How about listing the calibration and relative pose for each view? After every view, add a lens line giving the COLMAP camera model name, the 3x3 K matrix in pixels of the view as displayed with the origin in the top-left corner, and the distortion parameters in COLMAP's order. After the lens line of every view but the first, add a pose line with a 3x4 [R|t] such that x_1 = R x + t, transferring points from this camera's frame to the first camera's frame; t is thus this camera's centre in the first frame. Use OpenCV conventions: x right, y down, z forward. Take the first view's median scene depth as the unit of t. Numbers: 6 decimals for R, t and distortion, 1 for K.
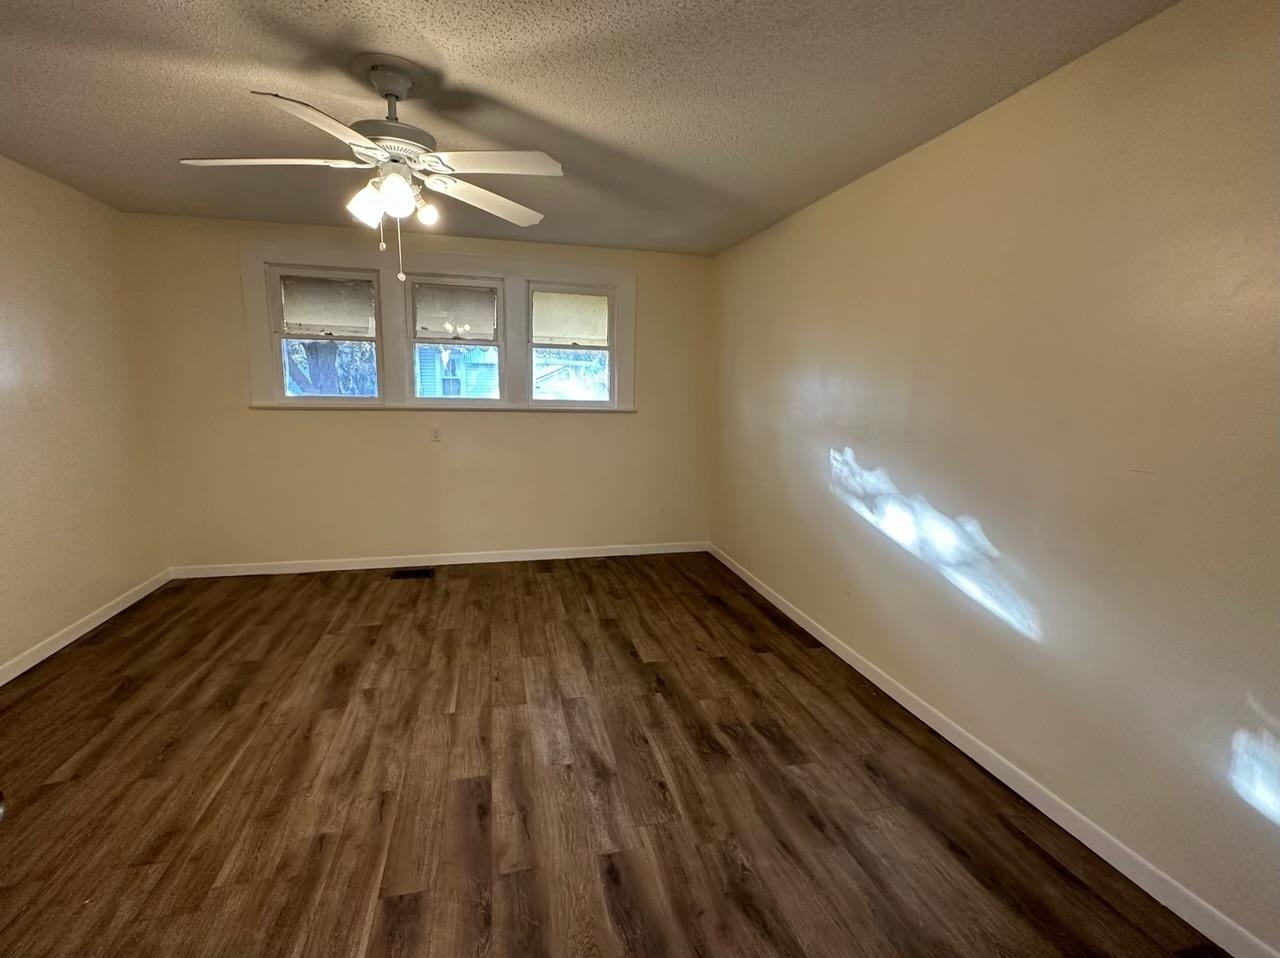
lens RADIAL K [[588.9, 0, 640.8], [0, 588.9, 475.3], [0, 0, 1]] dist [-0.003797, -0.001263]
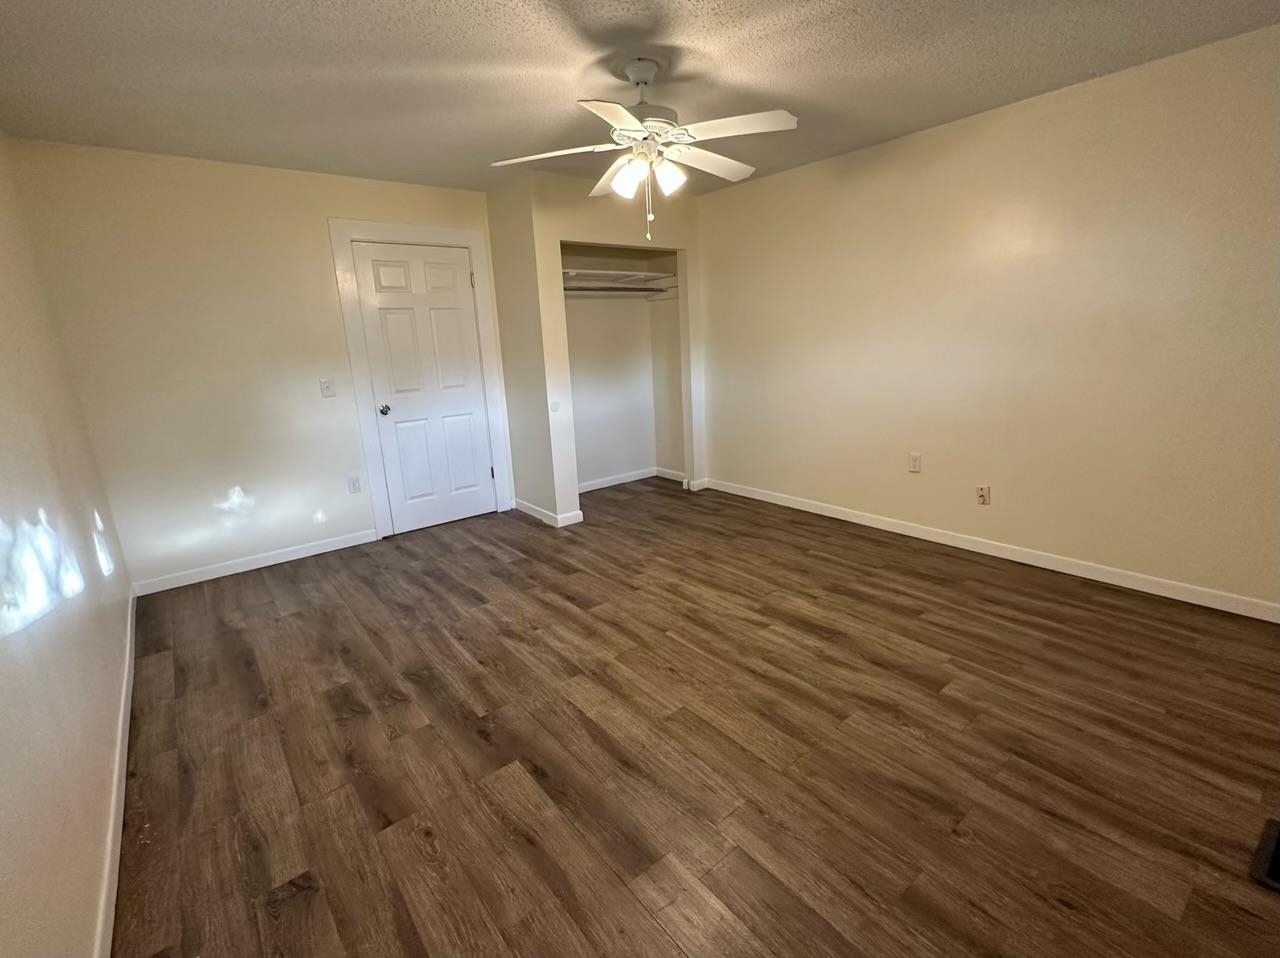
lens RADIAL K [[588.9, 0, 642.4], [0, 588.9, 480.8], [0, 0, 1]] dist [-0.003797, -0.001263]
pose [[-0.911463, 0.125308, -0.391833, 0.114186], [-0.030179, 0.929545, 0.367470, -0.259446], [0.410273, 0.346761, -0.843465, 1.792708]]
